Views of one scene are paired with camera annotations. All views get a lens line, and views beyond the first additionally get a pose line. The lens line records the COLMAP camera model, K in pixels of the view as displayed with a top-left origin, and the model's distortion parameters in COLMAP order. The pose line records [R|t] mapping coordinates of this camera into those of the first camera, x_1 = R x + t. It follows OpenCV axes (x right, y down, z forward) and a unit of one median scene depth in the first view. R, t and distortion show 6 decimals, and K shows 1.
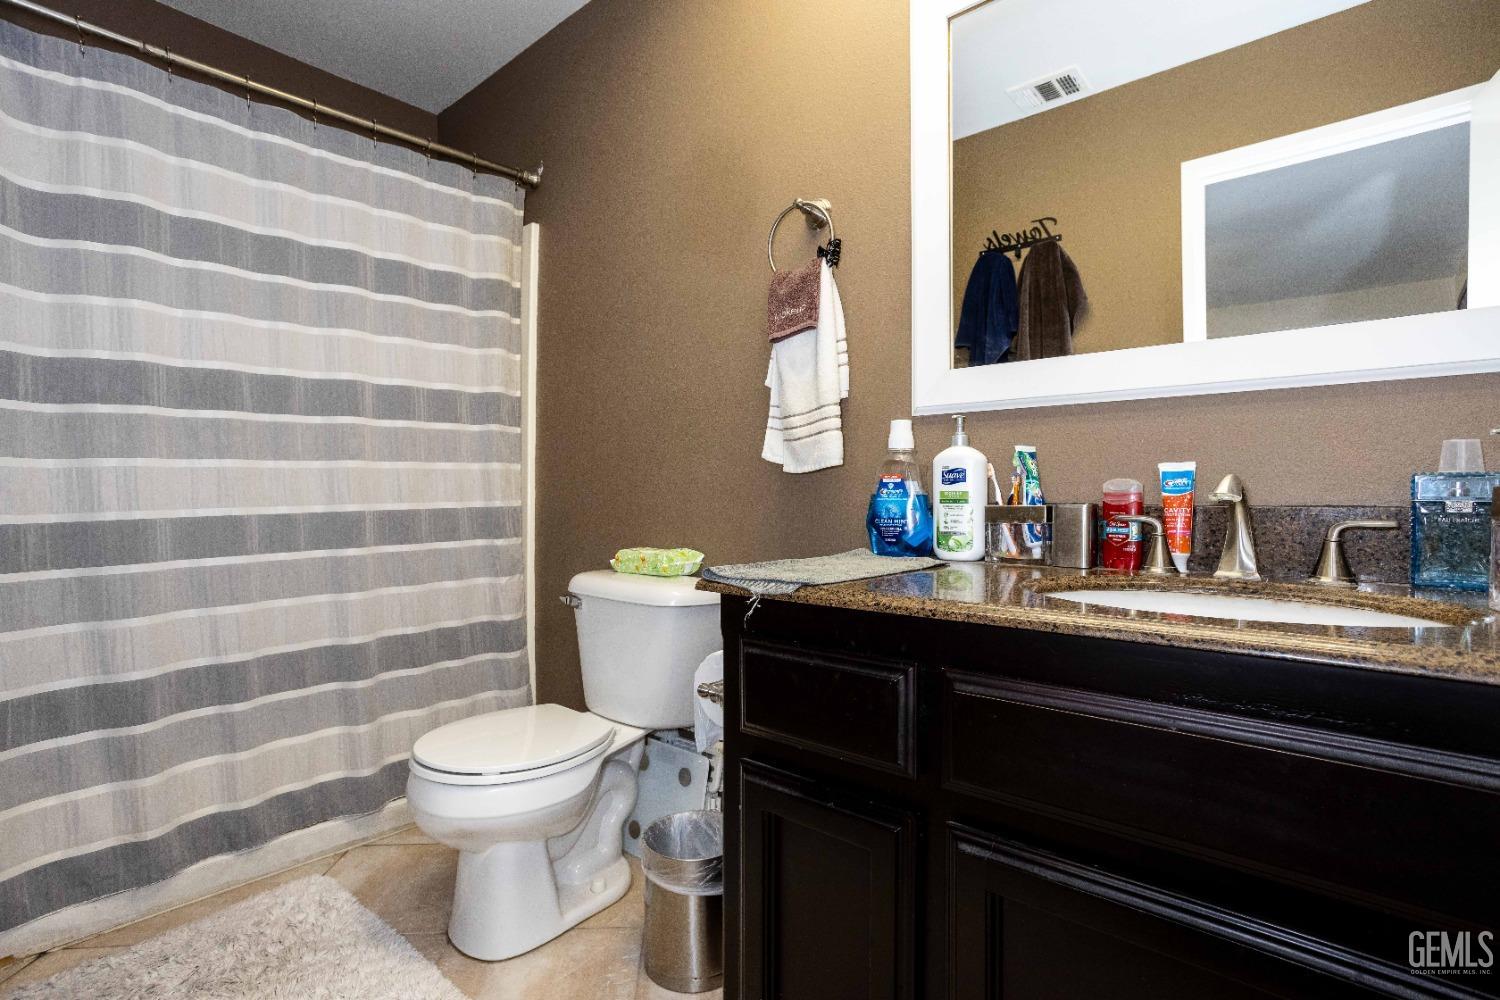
lens RADIAL K [[734.7, 0, 781.0], [0, 734.7, 479.4], [0, 0, 1]] dist [-0.053312, 0.027544]
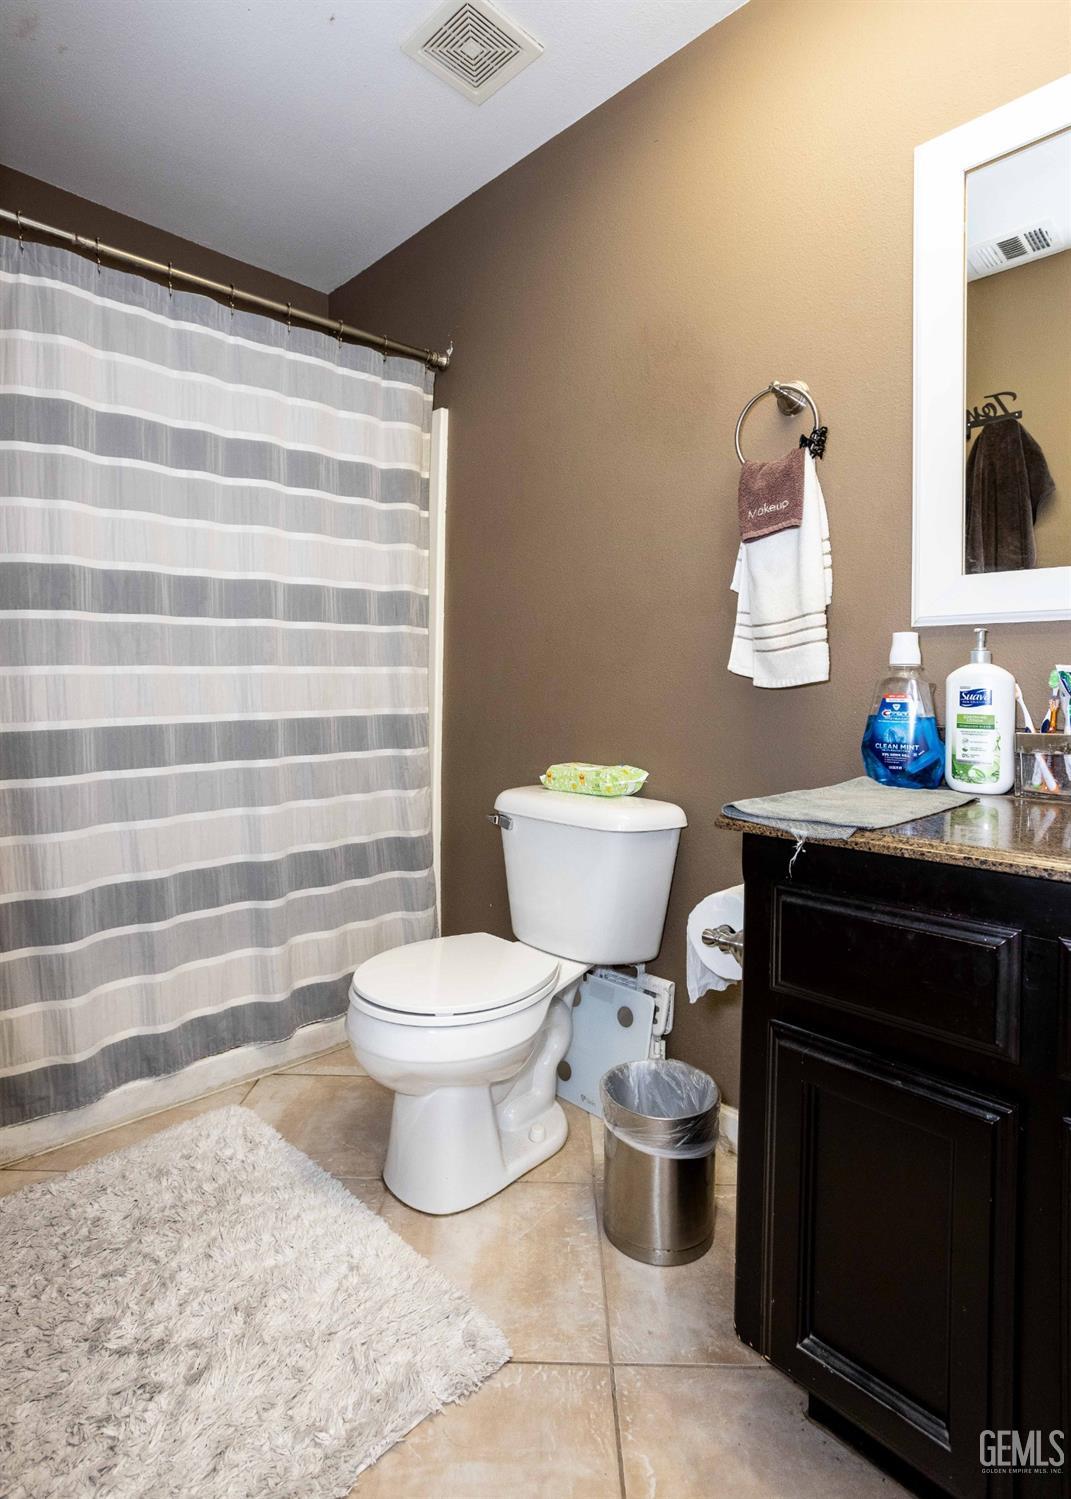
lens RADIAL K [[786.4, 0, 538.5], [0, 786.4, 665.7], [0, 0, 1]] dist [-0.061530, 0.037901]
pose [[0.996362, 0.006923, -0.084935, -0.171088], [-0.006995, 0.999975, -0.000553, -0.031441], [0.084929, 0.001145, 0.996386, 0.021994]]
